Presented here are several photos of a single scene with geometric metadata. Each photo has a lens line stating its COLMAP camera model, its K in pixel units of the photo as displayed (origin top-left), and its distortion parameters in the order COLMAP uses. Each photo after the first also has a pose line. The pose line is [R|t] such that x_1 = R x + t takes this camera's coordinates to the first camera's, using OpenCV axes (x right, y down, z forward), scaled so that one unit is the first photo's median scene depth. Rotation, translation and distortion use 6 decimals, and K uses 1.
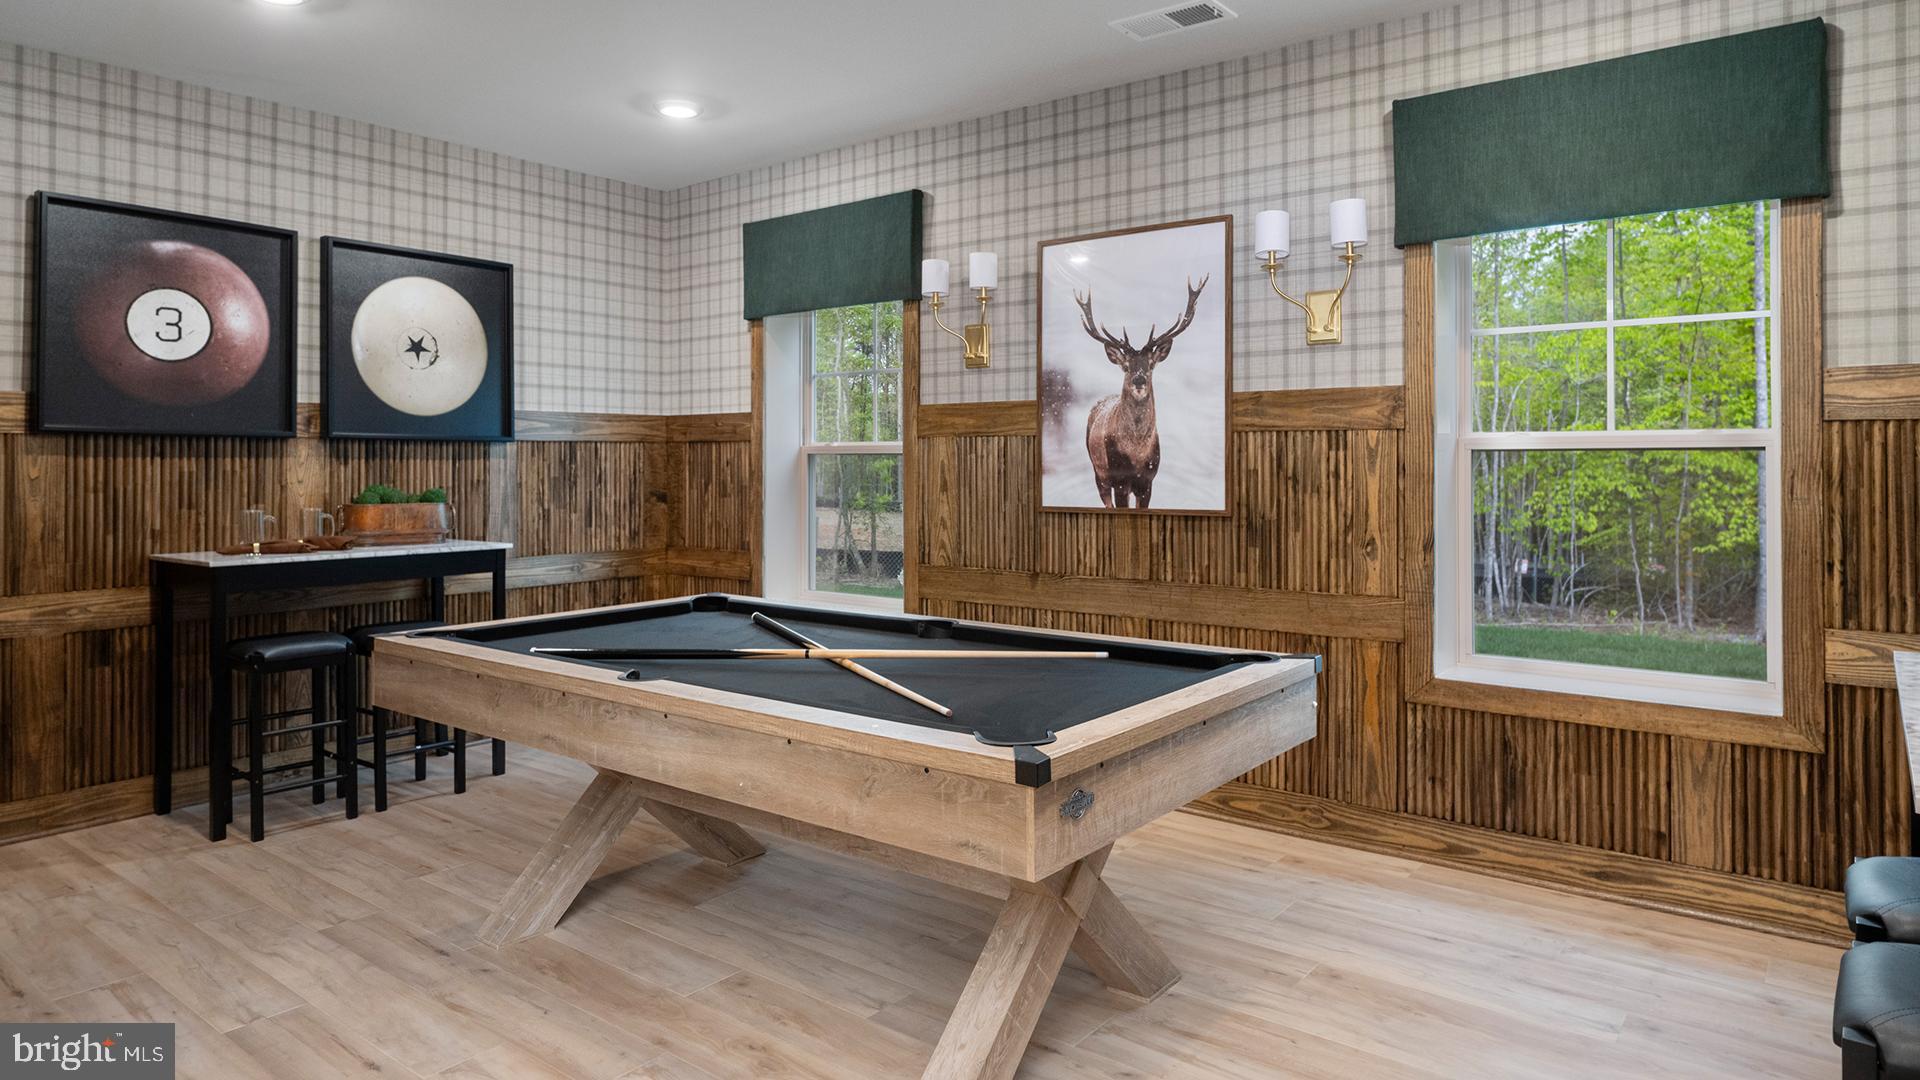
lens RADIAL K [[1159.5, 0, 958.0], [0, 1159.5, 376.4], [0, 0, 1]] dist [-0.000615, -0.000173]
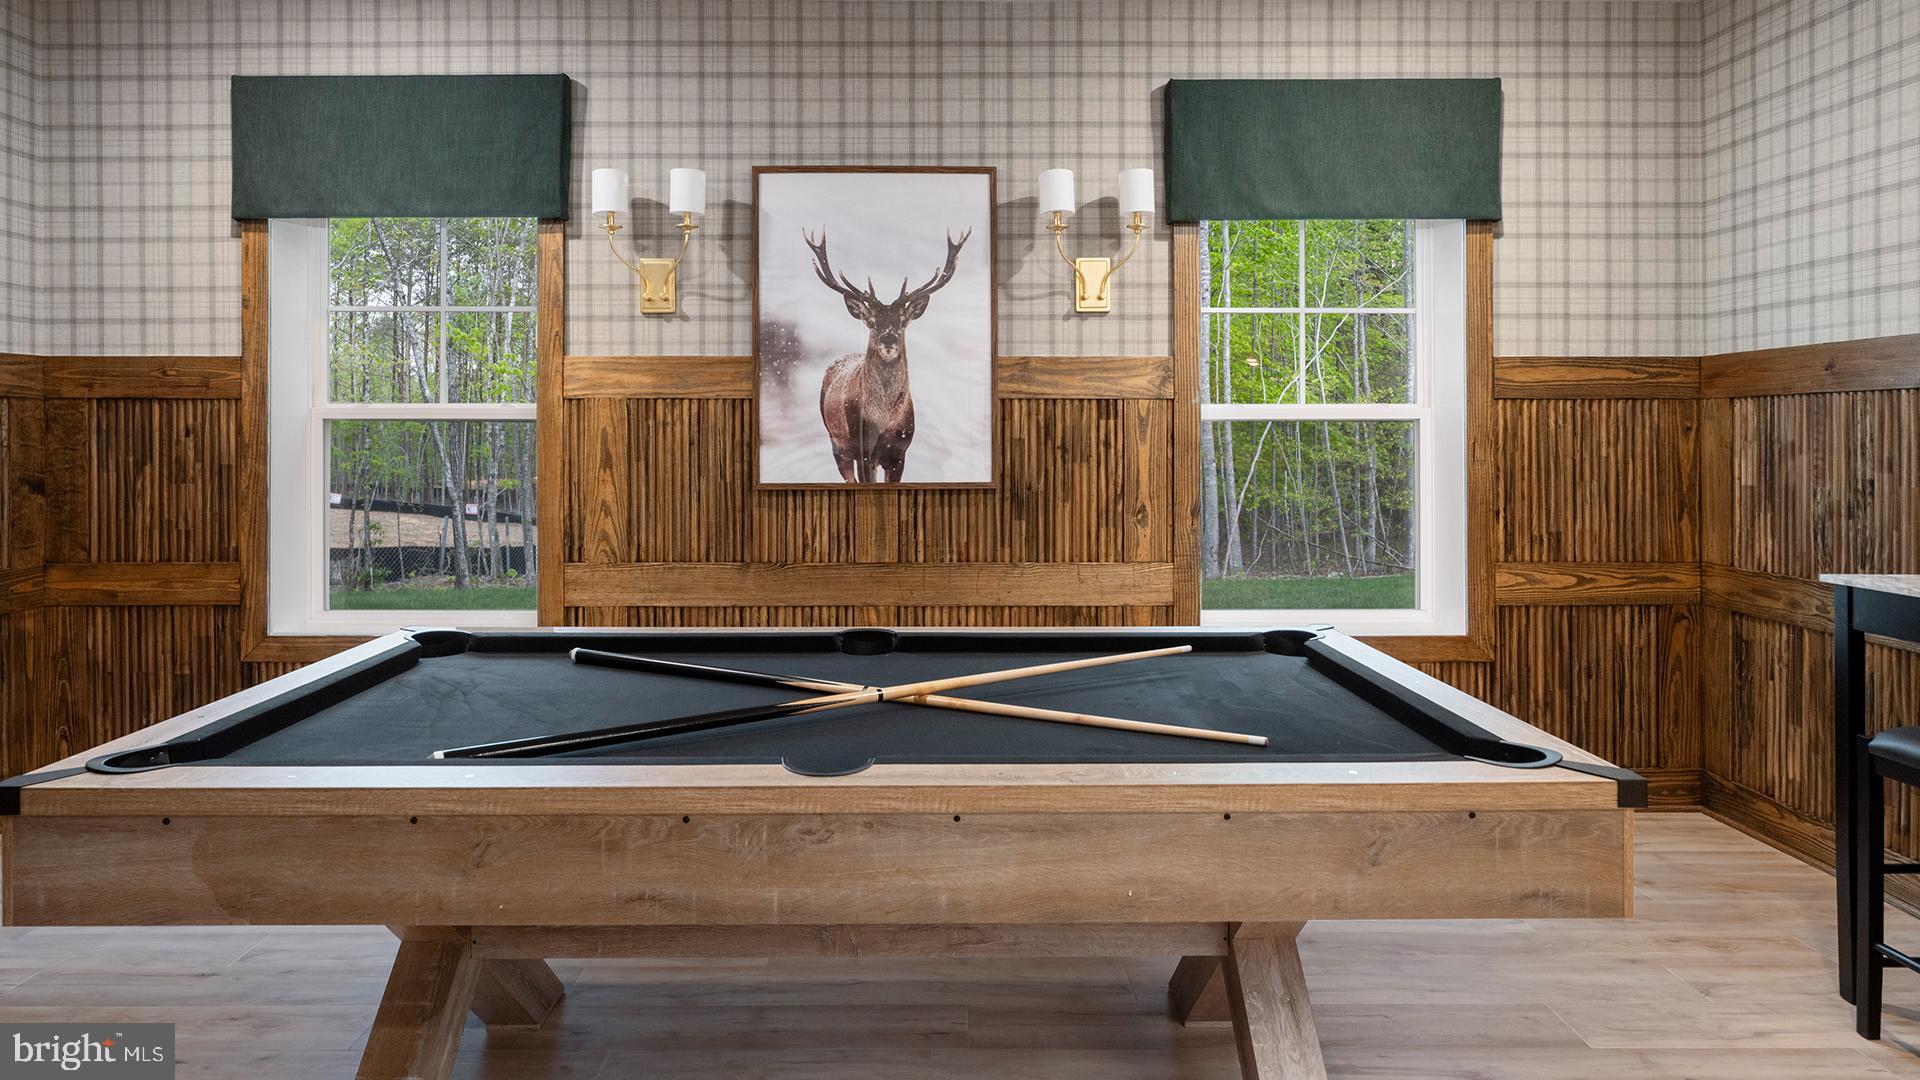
lens RADIAL K [[1159.5, 0, 958.0], [0, 1159.5, 376.4], [0, 0, 1]] dist [-0.000615, -0.000173]
pose [[0.778686, 0.032510, 0.626571, -0.363384], [-0.047115, 0.998867, 0.006727, 0.024043], [-0.625642, -0.034759, 0.779335, 0.278330]]
